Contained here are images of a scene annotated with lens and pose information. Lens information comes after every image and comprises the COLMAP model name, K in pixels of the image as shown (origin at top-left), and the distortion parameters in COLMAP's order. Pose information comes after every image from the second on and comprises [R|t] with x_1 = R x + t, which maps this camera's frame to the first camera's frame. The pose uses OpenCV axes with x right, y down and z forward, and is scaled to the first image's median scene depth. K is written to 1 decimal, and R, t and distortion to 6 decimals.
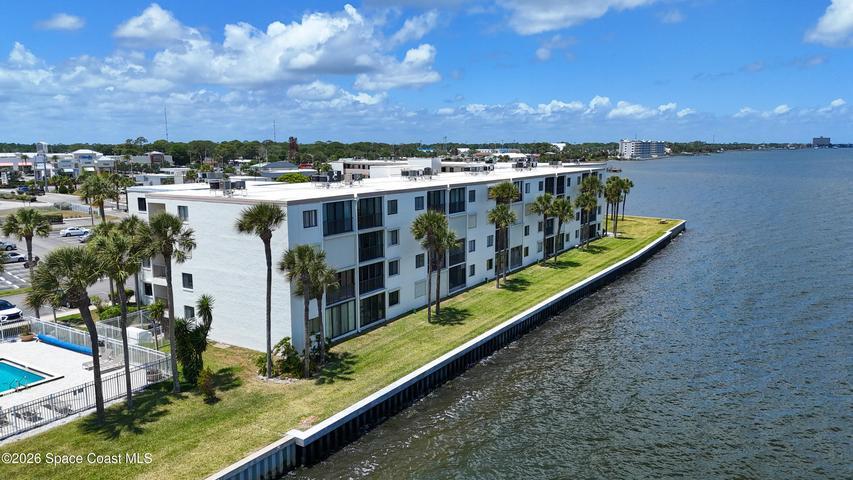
lens RADIAL K [[588.1, 0, 430.5], [0, 588.1, 213.0], [0, 0, 1]] dist [-0.004884, -0.001287]
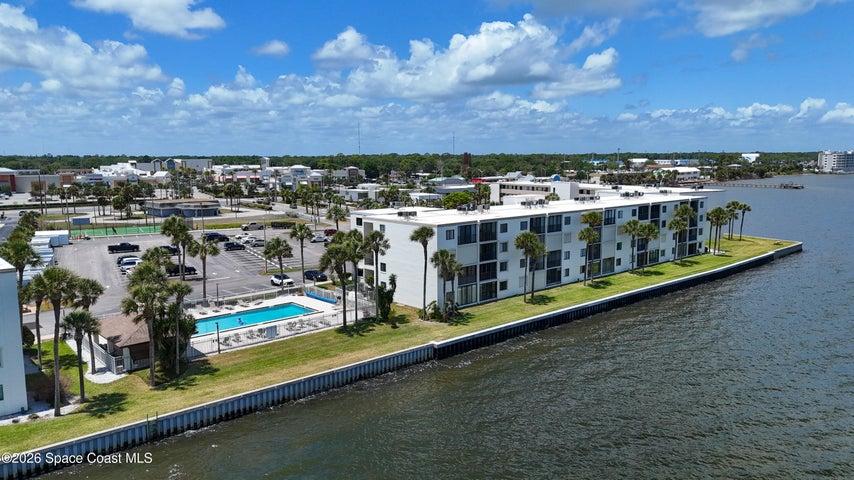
lens RADIAL K [[633.6, 0, 427.6], [0, 633.6, 239.8], [0, 0, 1]] dist [-0.003465, -0.002412]
pose [[0.953675, 0.036808, -0.298578, 0.178016], [-0.027140, 0.998966, 0.036464, -0.025070], [0.299612, -0.026671, 0.953688, -0.493004]]
